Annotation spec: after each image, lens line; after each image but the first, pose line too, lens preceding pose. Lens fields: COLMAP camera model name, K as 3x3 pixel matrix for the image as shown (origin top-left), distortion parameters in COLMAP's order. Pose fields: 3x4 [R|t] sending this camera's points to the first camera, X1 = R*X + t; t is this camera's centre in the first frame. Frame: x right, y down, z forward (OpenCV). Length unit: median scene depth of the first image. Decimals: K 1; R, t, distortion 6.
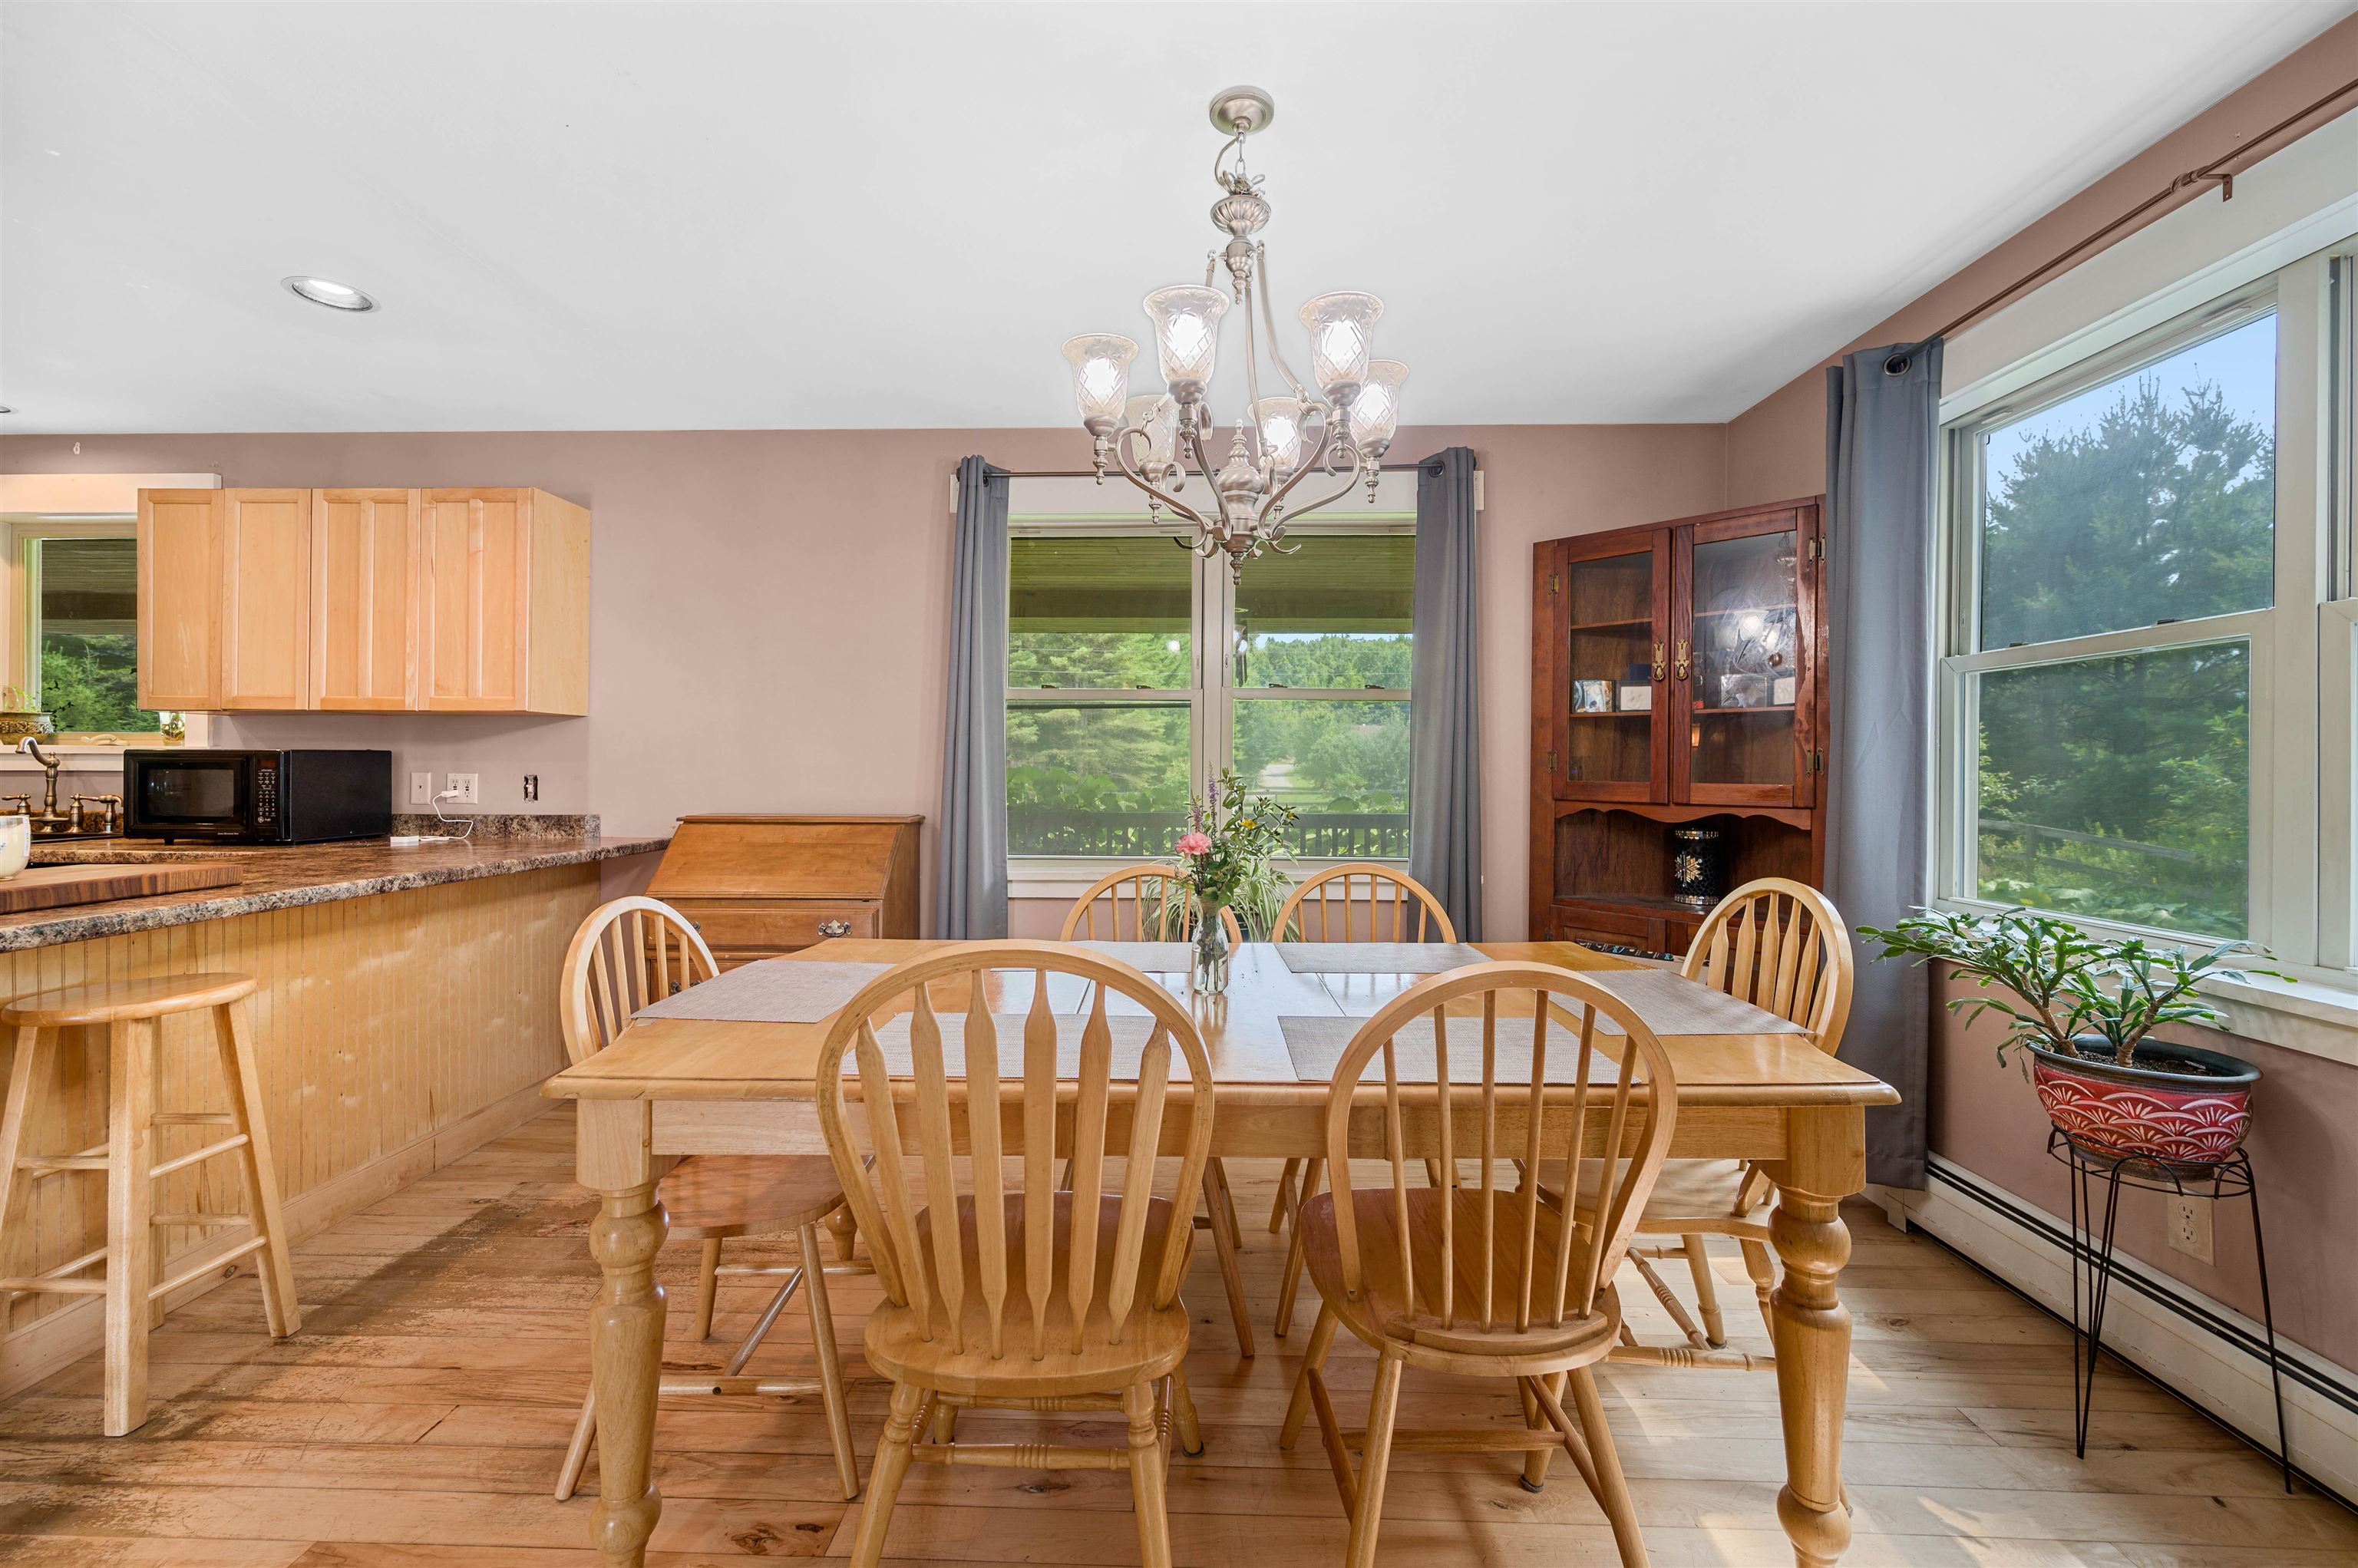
lens RADIAL K [[941.5, 0, 1180.0], [0, 941.5, 767.6], [0, 0, 1]] dist [-0.001509, 0.000431]
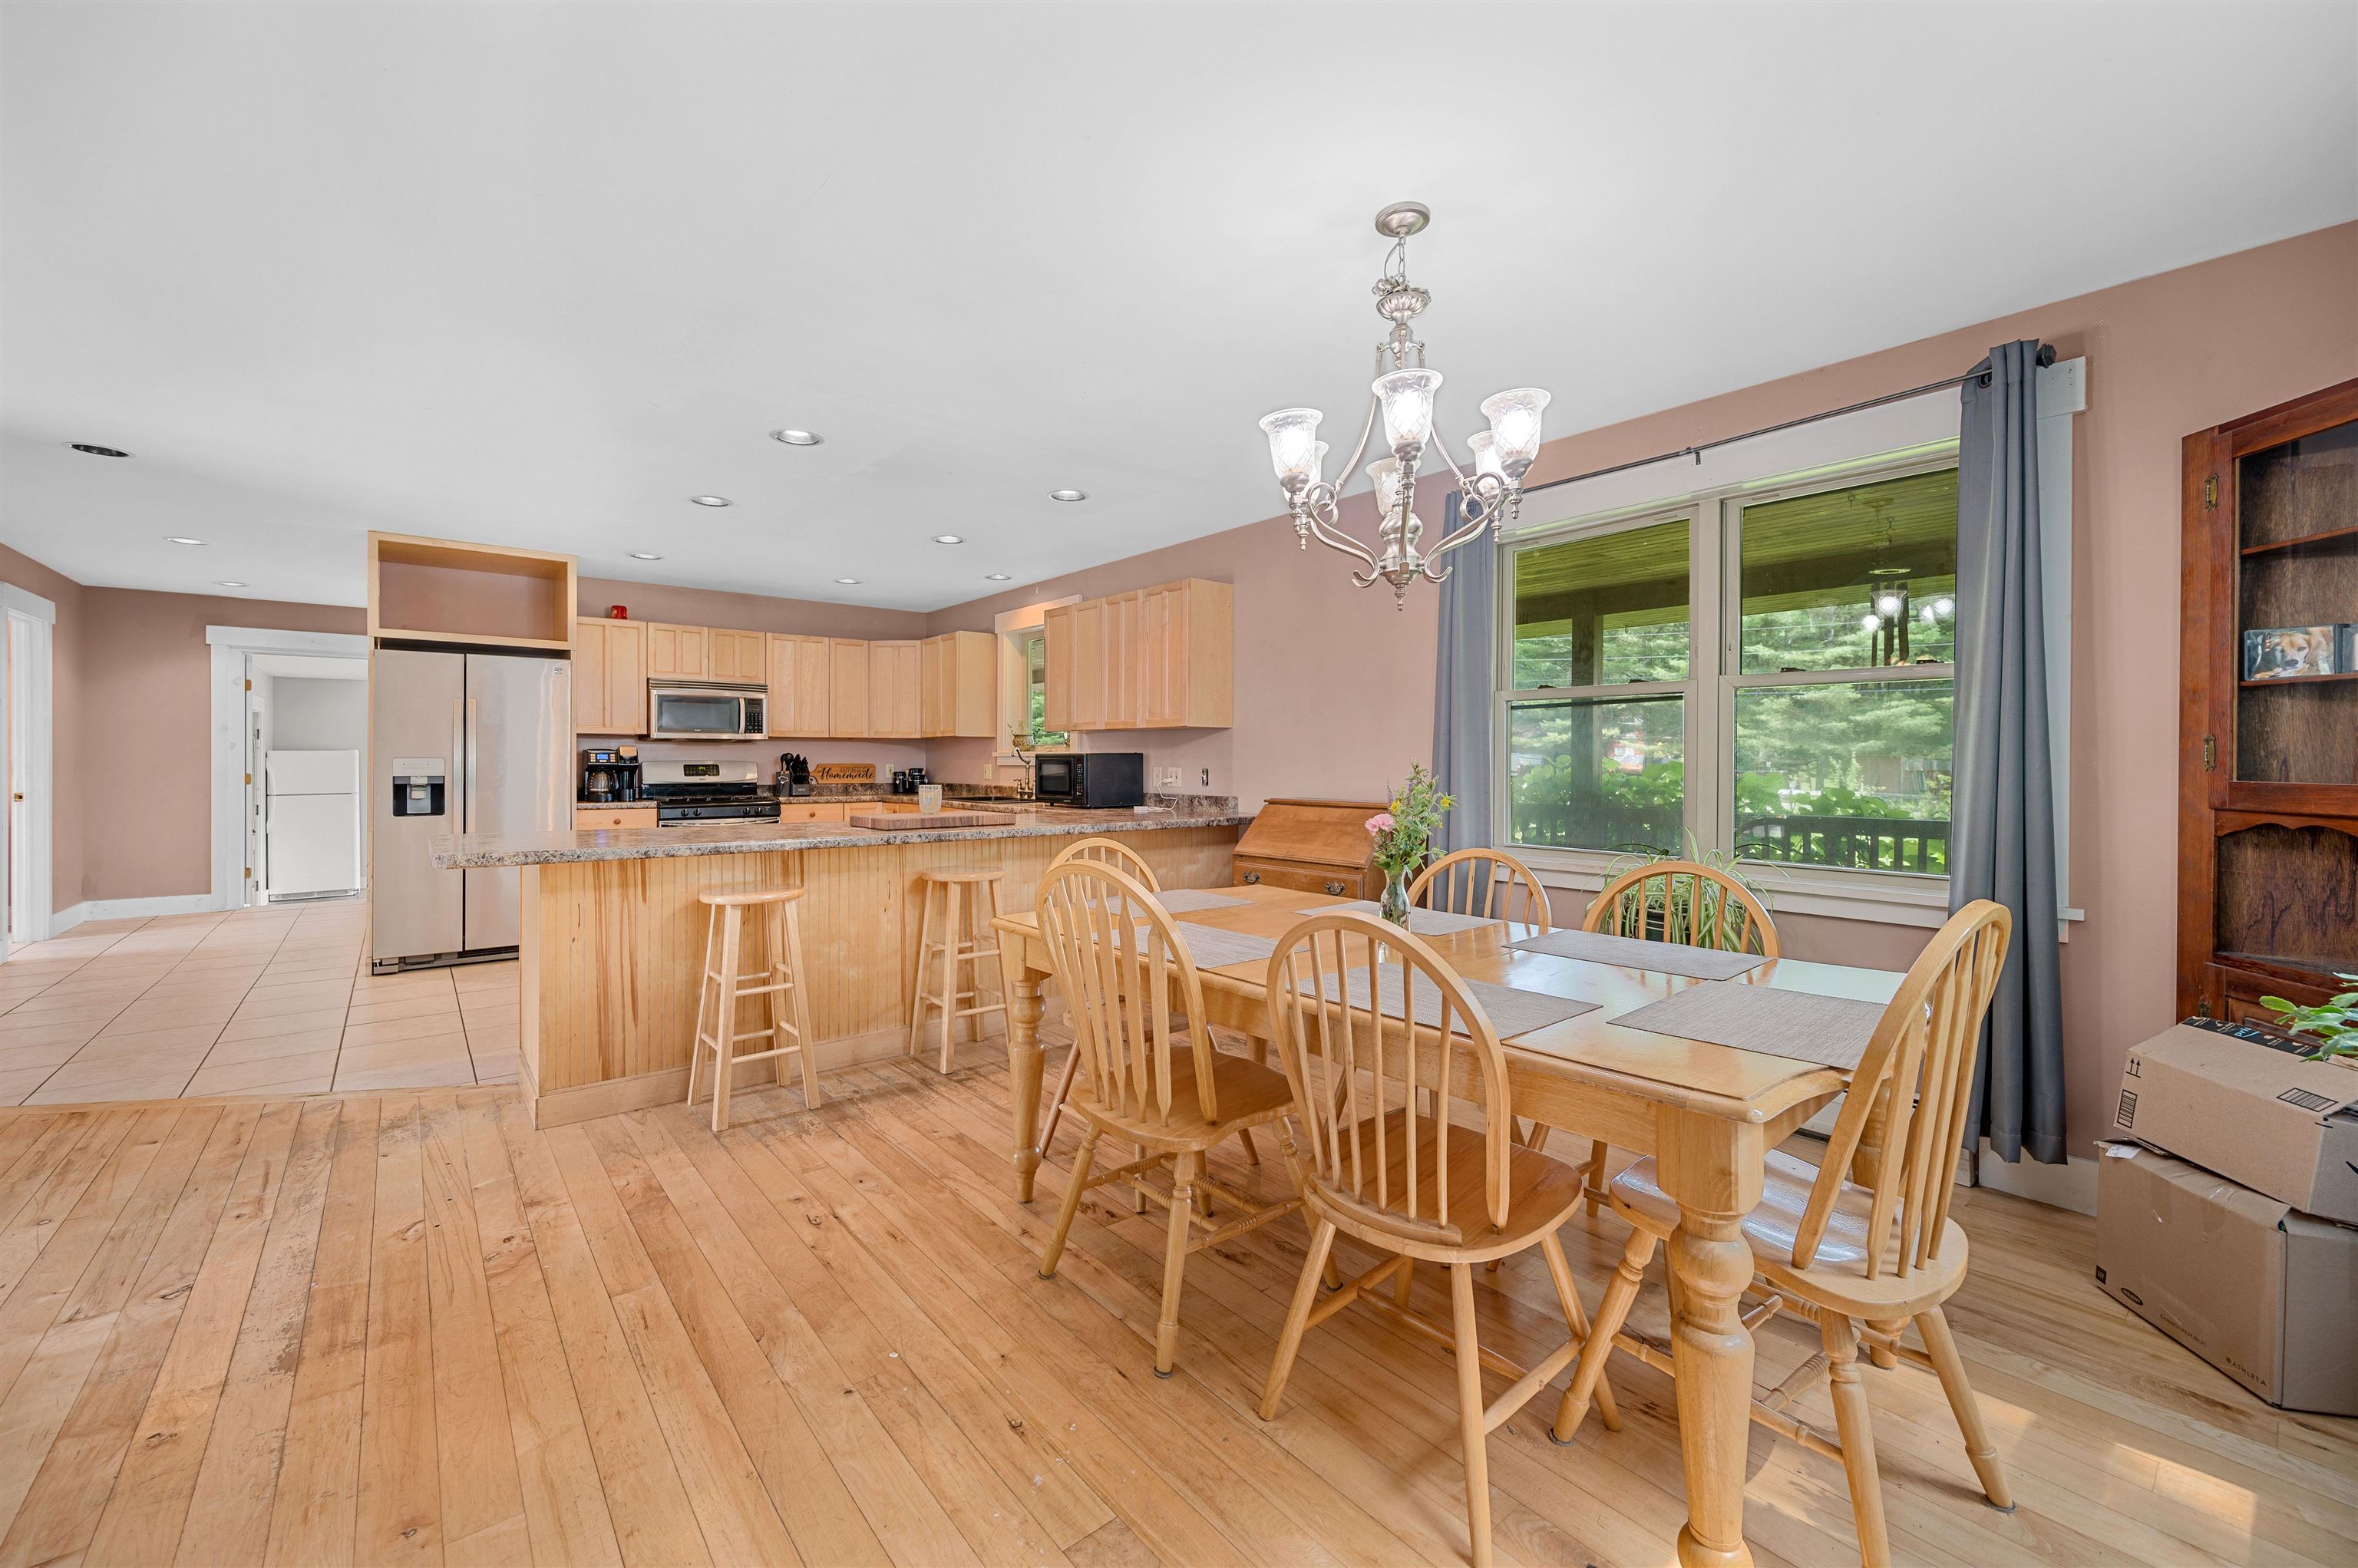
lens RADIAL K [[939.9, 0, 1176.3], [0, 939.9, 760.5], [0, 0, 1]] dist [-0.000758, -0.000240]
pose [[0.660799, -0.003344, -0.750555, 0.411189], [0.000442, 0.999992, -0.004066, 0.001465], [0.750563, 0.002355, 0.660795, -0.011082]]
